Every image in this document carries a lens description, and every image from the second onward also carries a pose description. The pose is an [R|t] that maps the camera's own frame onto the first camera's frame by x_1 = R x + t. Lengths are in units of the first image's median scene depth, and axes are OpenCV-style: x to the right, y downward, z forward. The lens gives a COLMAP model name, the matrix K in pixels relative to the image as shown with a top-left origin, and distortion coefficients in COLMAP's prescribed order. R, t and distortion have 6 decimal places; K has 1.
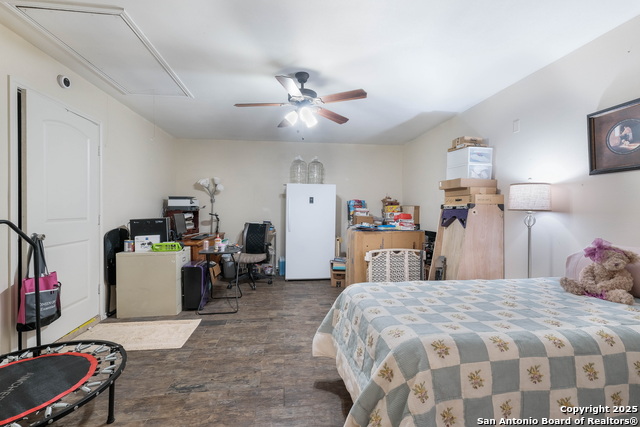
lens RADIAL K [[274.6, 0, 320.8], [0, 274.6, 210.6], [0, 0, 1]] dist [-0.001107, -0.000843]
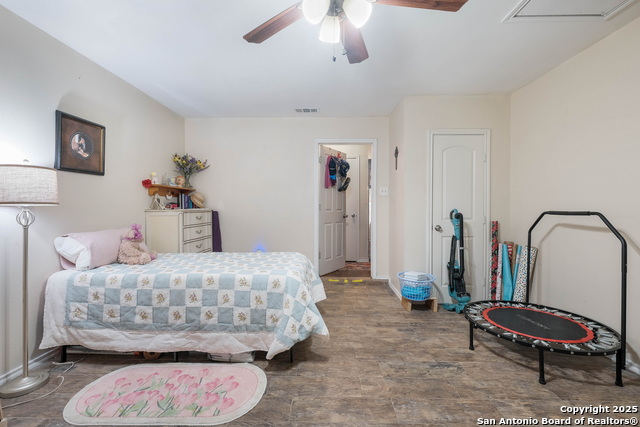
lens RADIAL K [[274.6, 0, 318.9], [0, 274.6, 209.9], [0, 0, 1]] dist [-0.001107, -0.000843]
pose [[-0.986801, -0.000297, 0.161937, -0.162139], [0.001544, 0.999936, 0.011244, 0.012416], [-0.161930, 0.011345, -0.986737, 2.033607]]
